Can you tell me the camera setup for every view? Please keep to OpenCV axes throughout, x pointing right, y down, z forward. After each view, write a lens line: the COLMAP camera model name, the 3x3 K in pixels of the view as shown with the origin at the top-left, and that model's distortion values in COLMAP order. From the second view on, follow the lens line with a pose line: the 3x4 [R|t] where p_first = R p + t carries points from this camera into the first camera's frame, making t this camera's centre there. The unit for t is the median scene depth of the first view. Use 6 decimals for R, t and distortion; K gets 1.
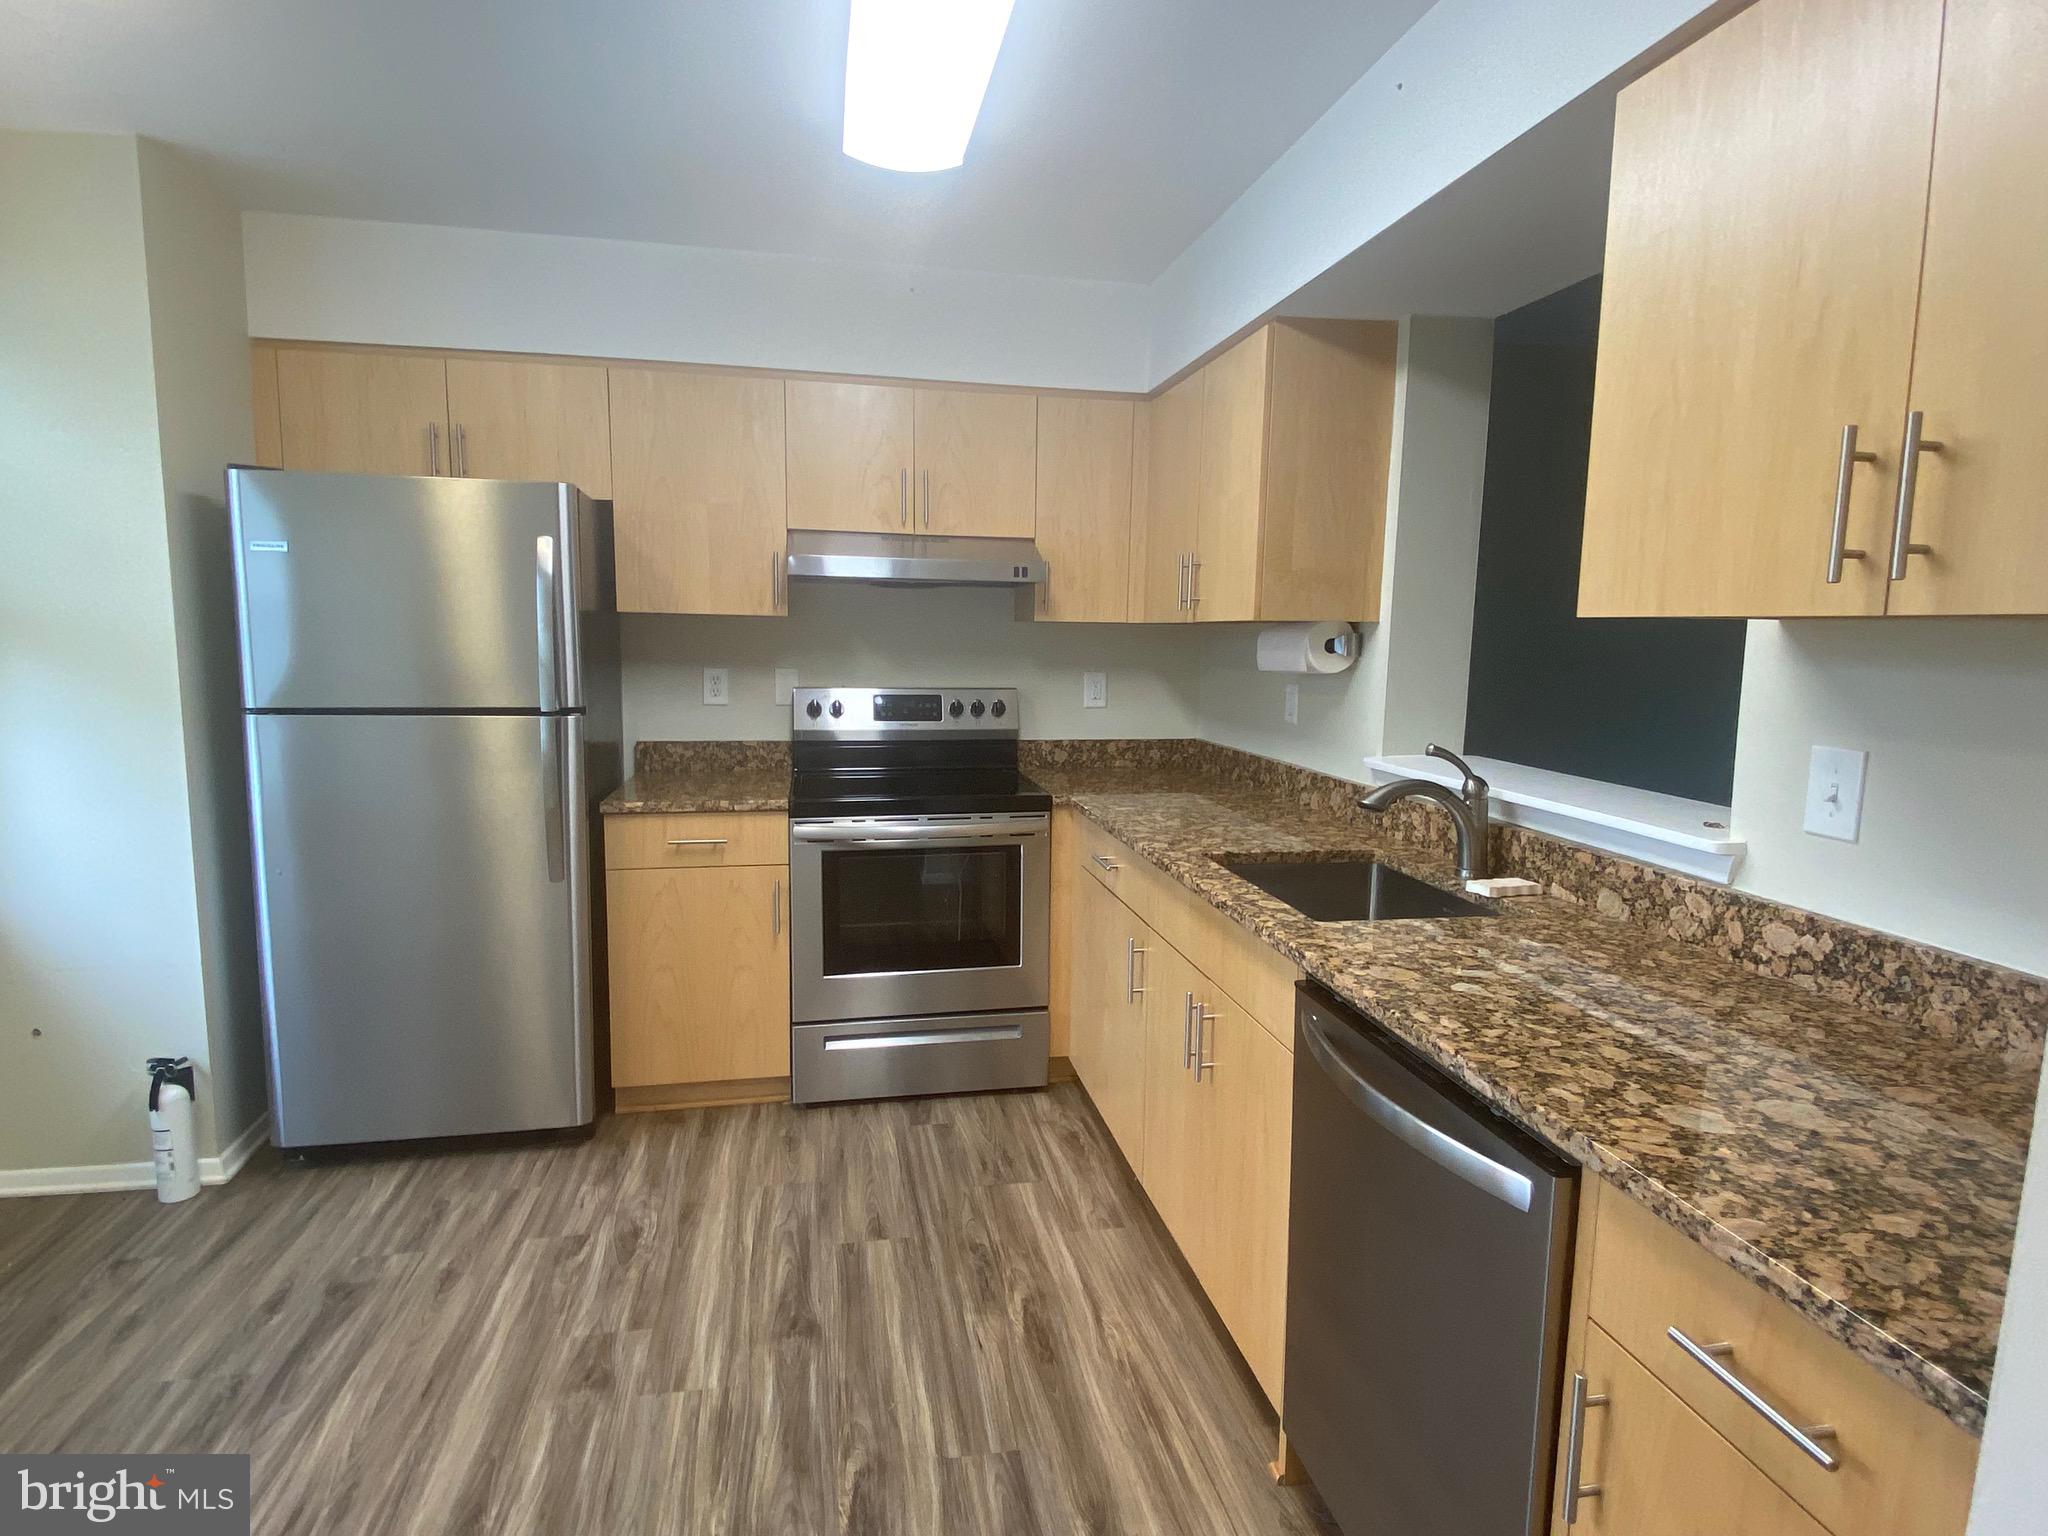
lens RADIAL K [[1089.5, 0, 1024.0], [0, 1089.5, 768.0], [0, 0, 1]] dist [0.032904, -0.013203]
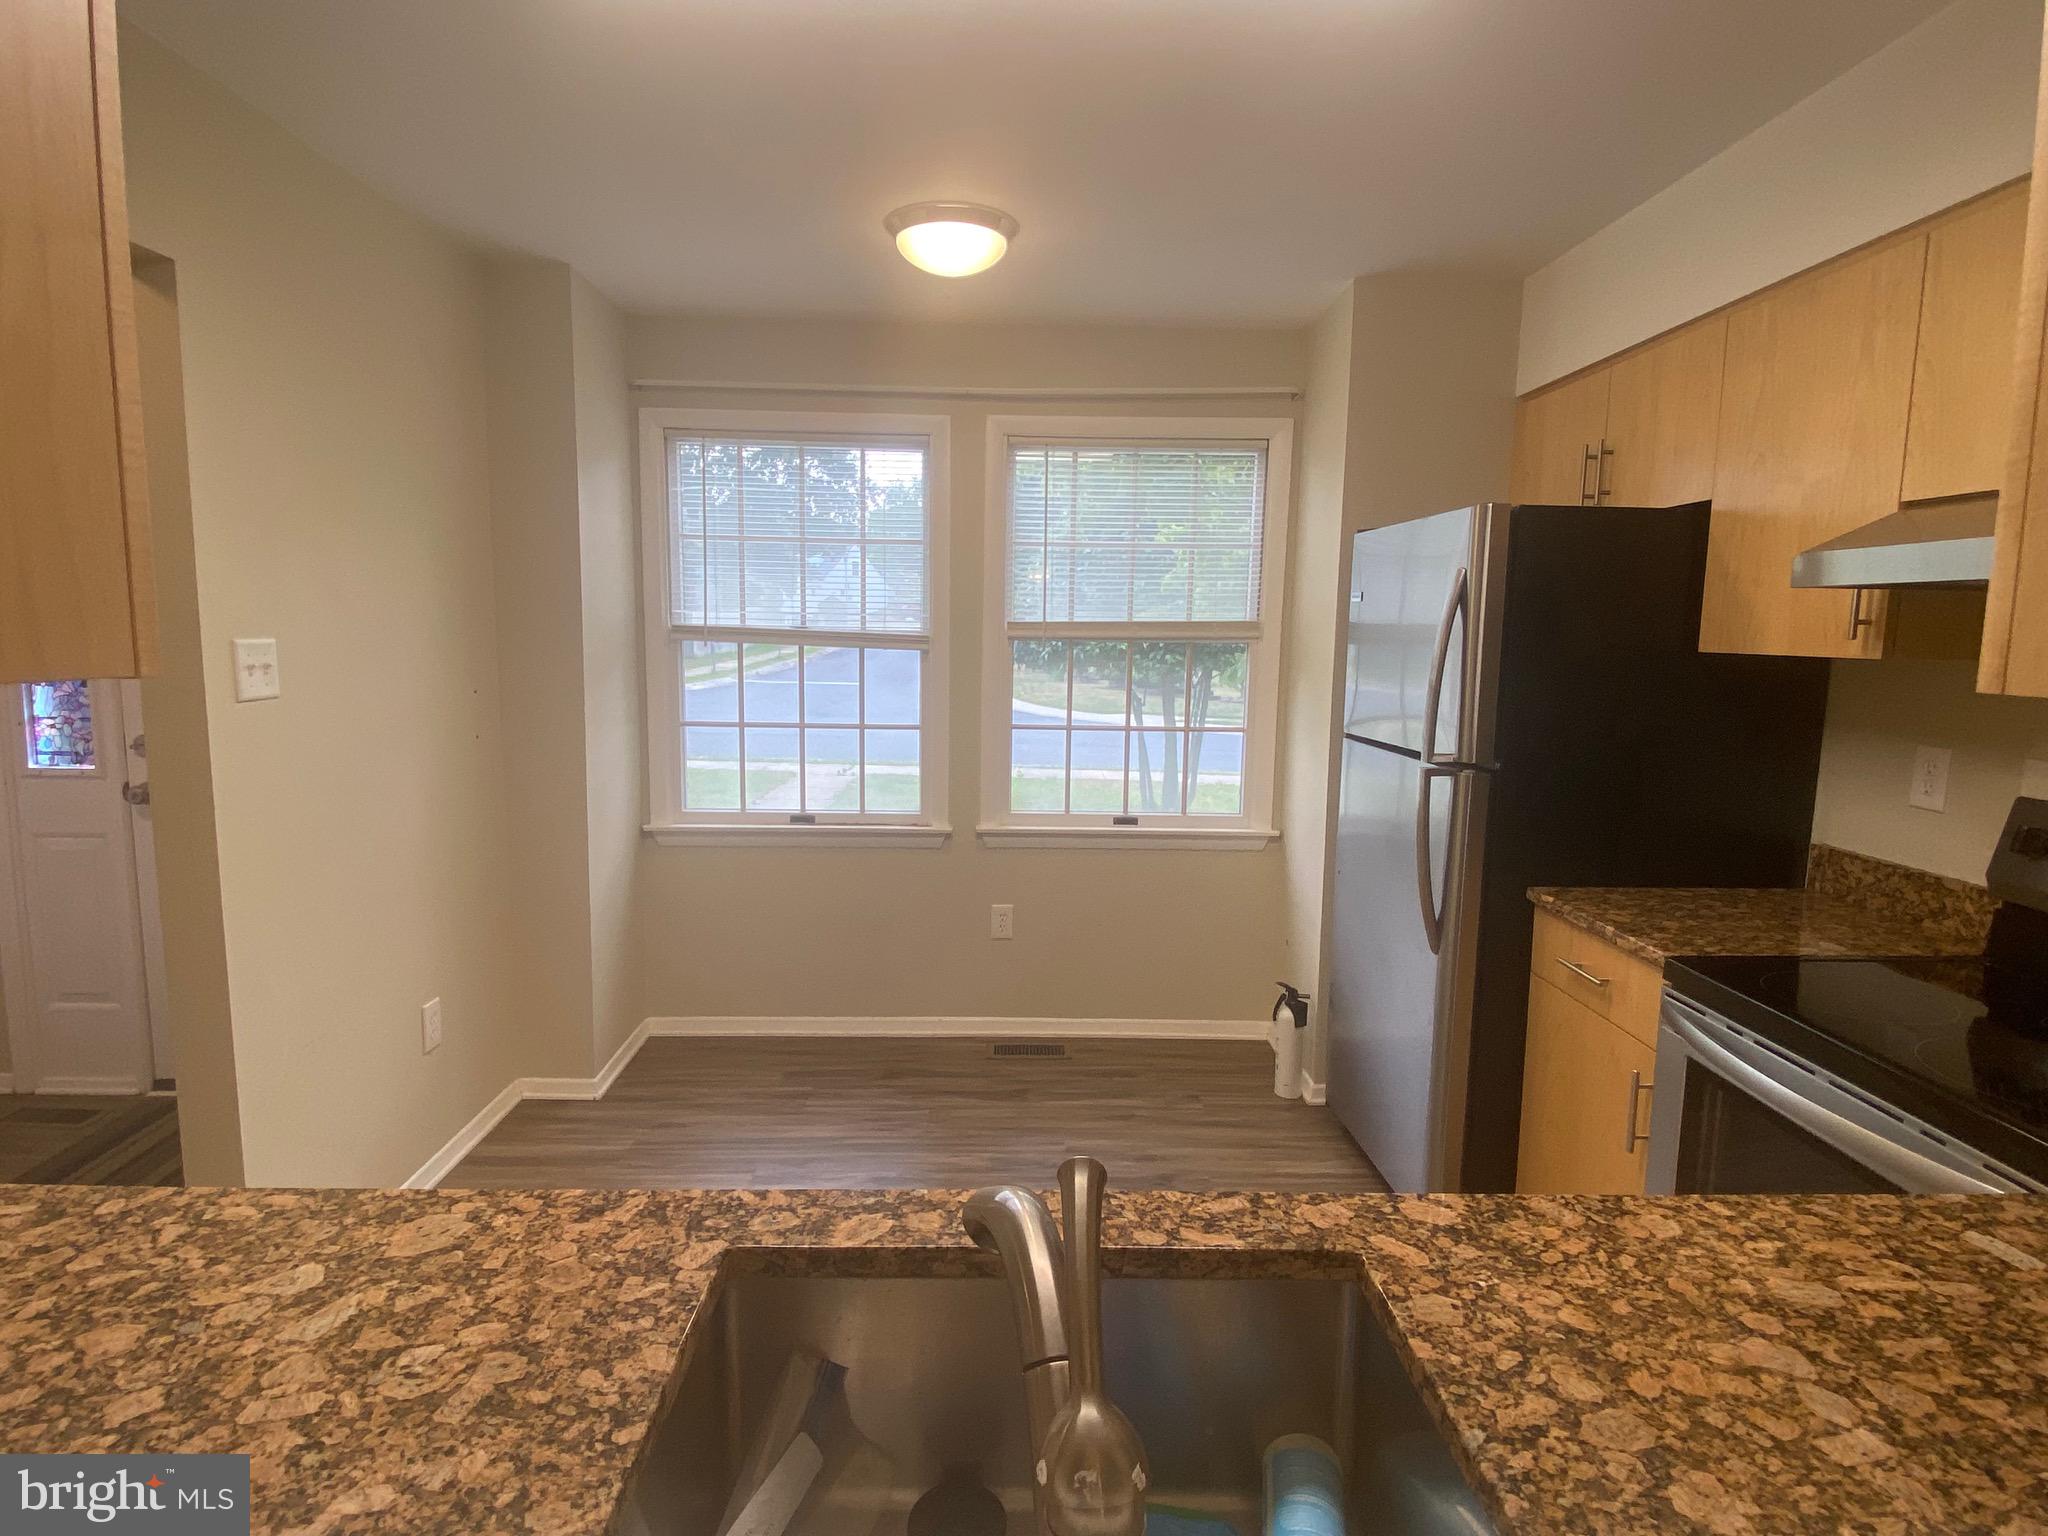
lens RADIAL K [[1089.5, 0, 1024.0], [0, 1089.5, 768.0], [0, 0, 1]] dist [0.032904, -0.013203]
pose [[-0.194295, 0.107113, -0.975078, 0.868863], [-0.129156, 0.982573, 0.133672, -0.214765], [0.972403, 0.151909, -0.177075, 1.405936]]
